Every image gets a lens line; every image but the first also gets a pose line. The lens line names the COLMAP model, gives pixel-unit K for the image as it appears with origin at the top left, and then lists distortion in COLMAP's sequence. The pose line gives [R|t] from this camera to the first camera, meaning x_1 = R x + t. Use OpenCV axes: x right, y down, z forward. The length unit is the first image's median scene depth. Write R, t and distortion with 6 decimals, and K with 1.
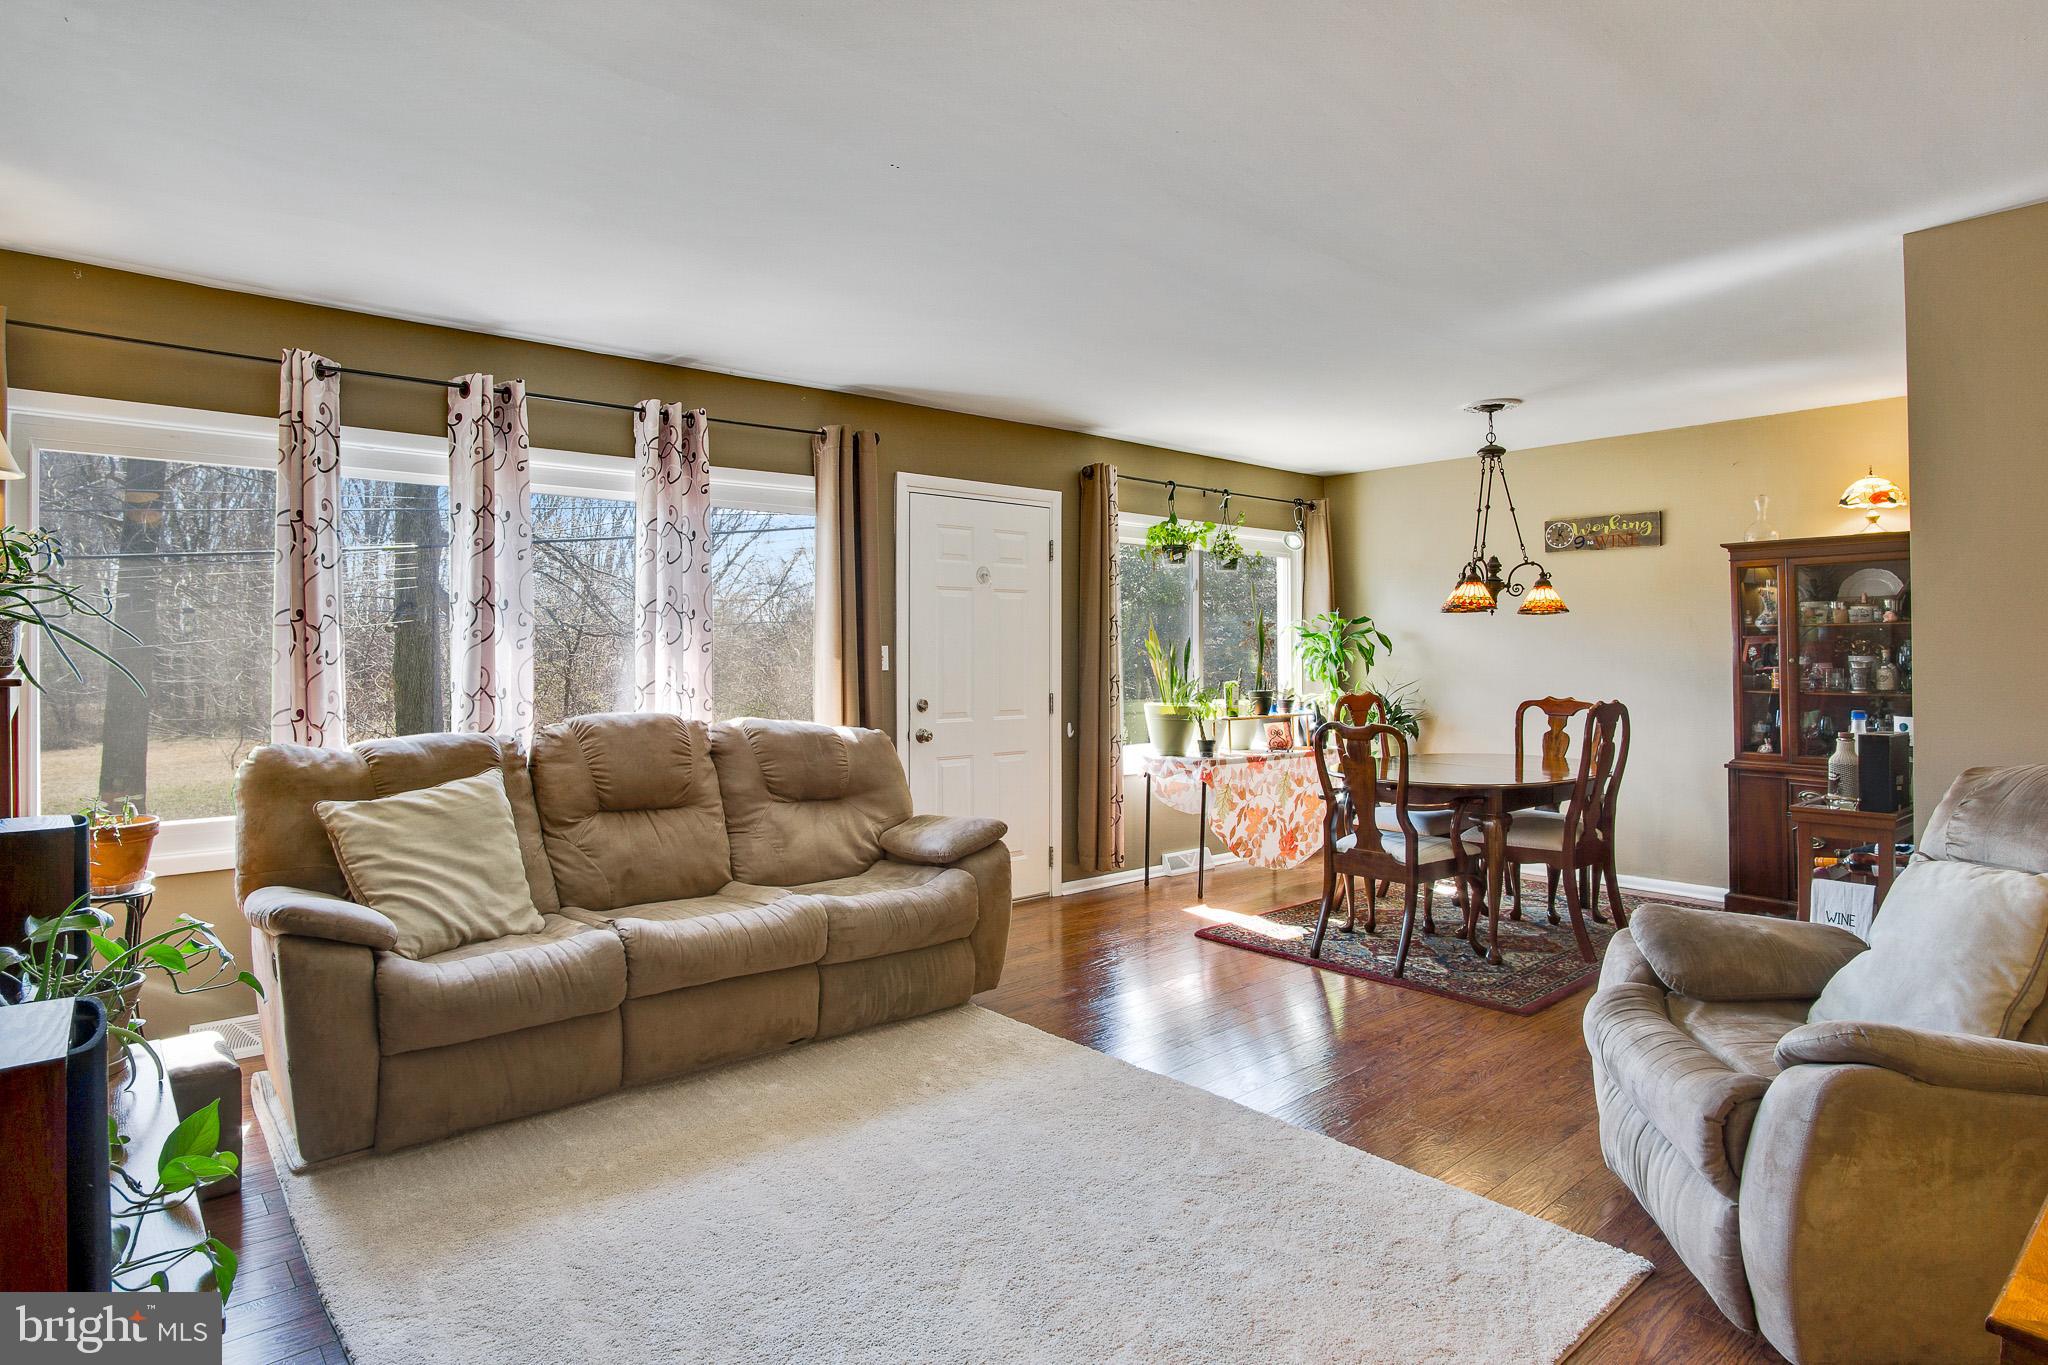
lens RADIAL K [[1134.7, 0, 1031.0], [0, 1134.7, 634.2], [0, 0, 1]] dist [-0.004894, -0.000932]
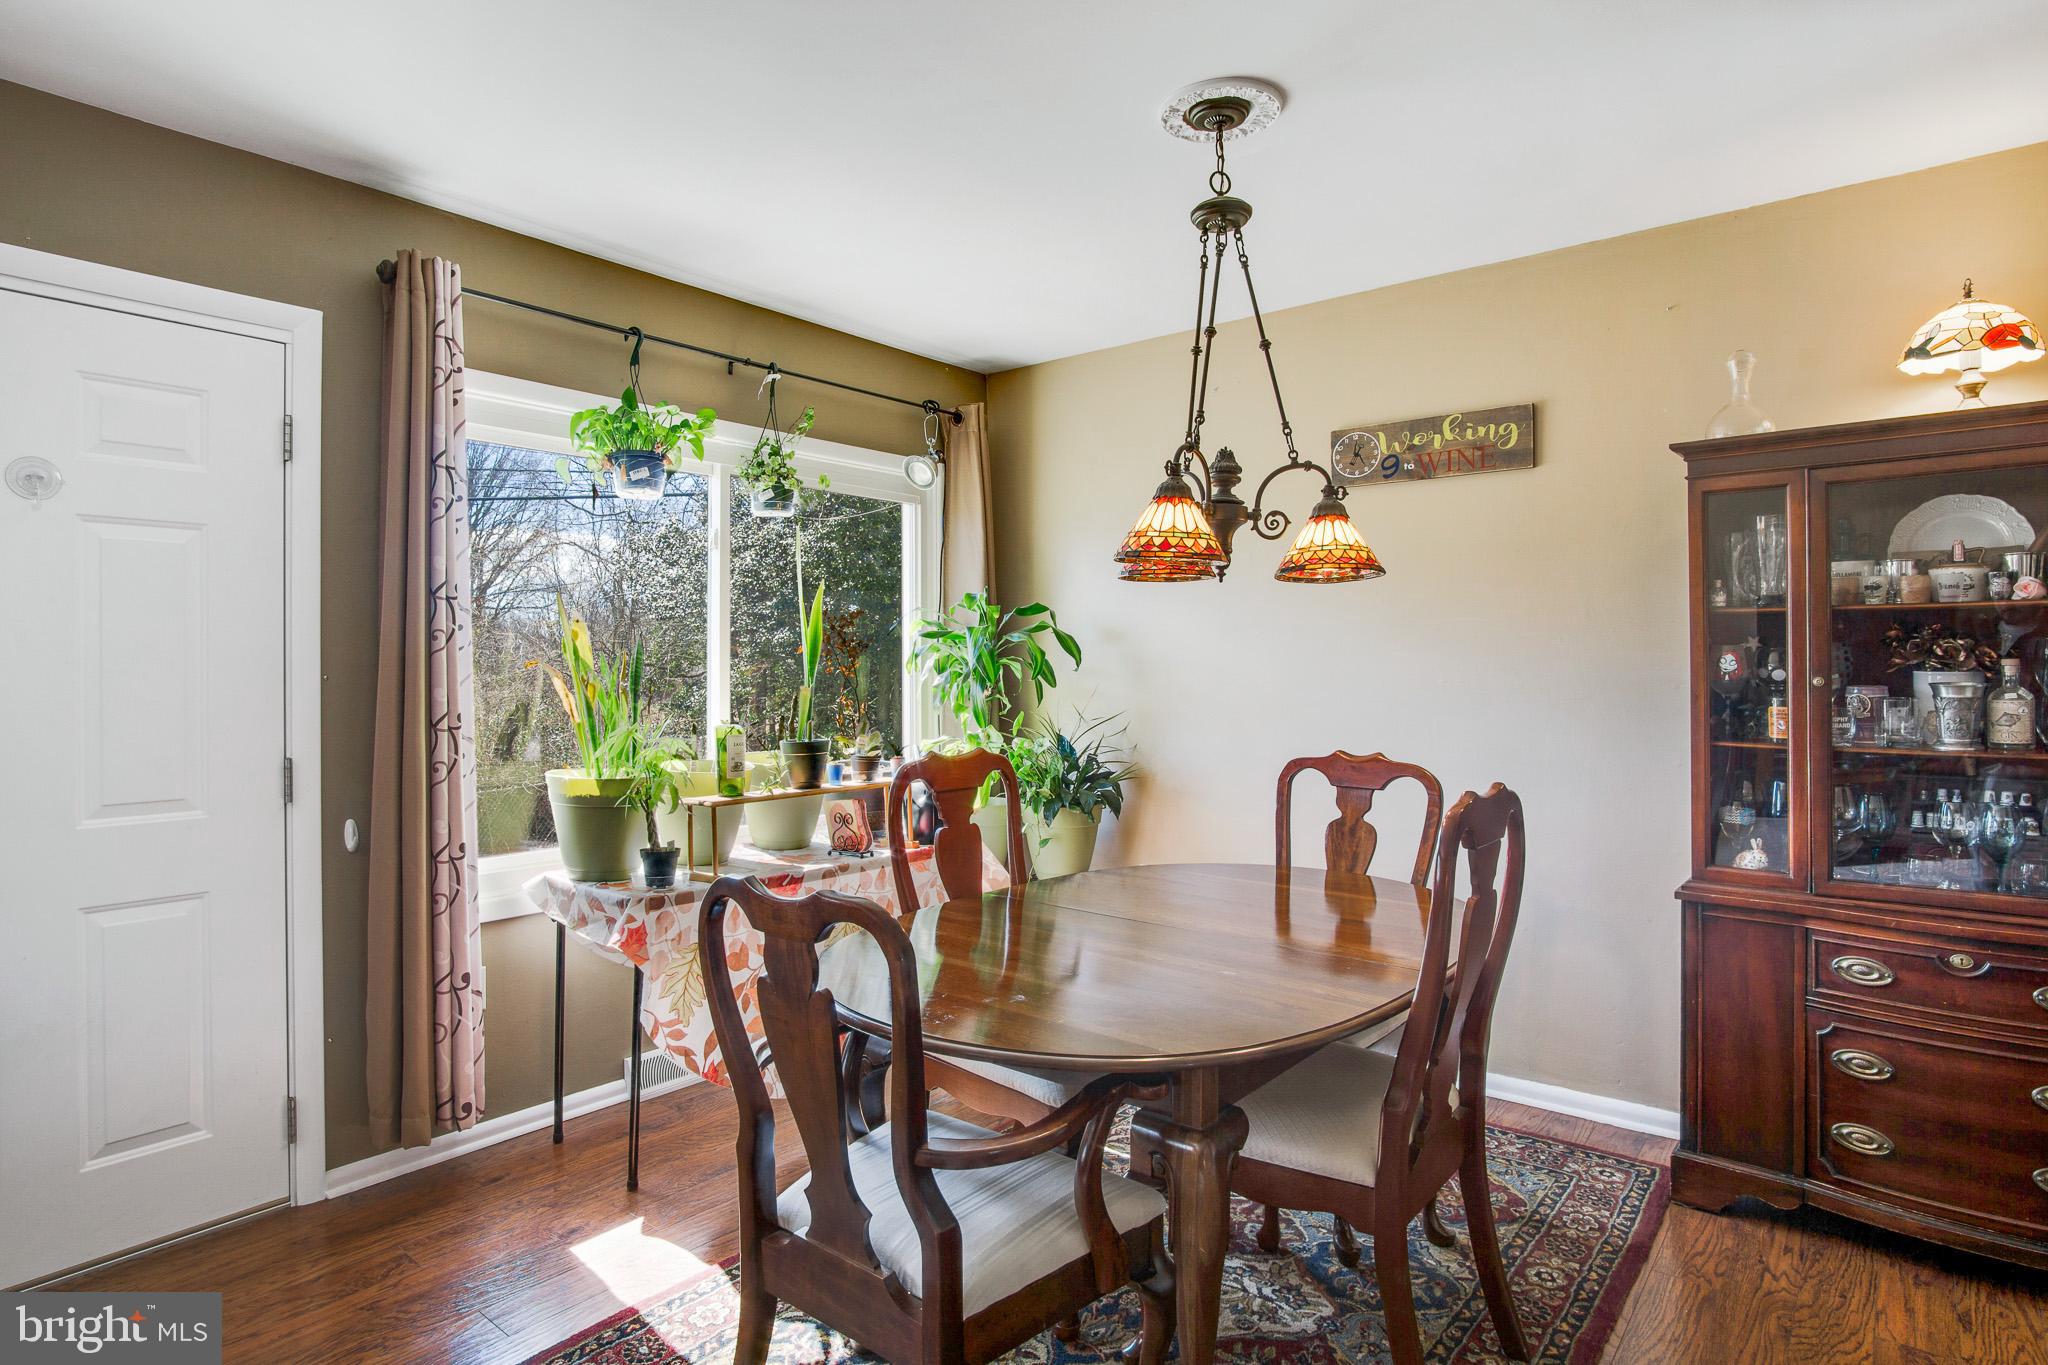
lens RADIAL K [[1088.6, 0, 1023.6], [0, 1088.6, 661.6], [0, 0, 1]] dist [-0.021200, 0.000372]
pose [[0.988138, -0.000819, 0.153564, 0.248656], [-0.001476, 0.999889, 0.014827, 0.007746], [-0.153559, -0.014878, 0.988027, 0.554454]]
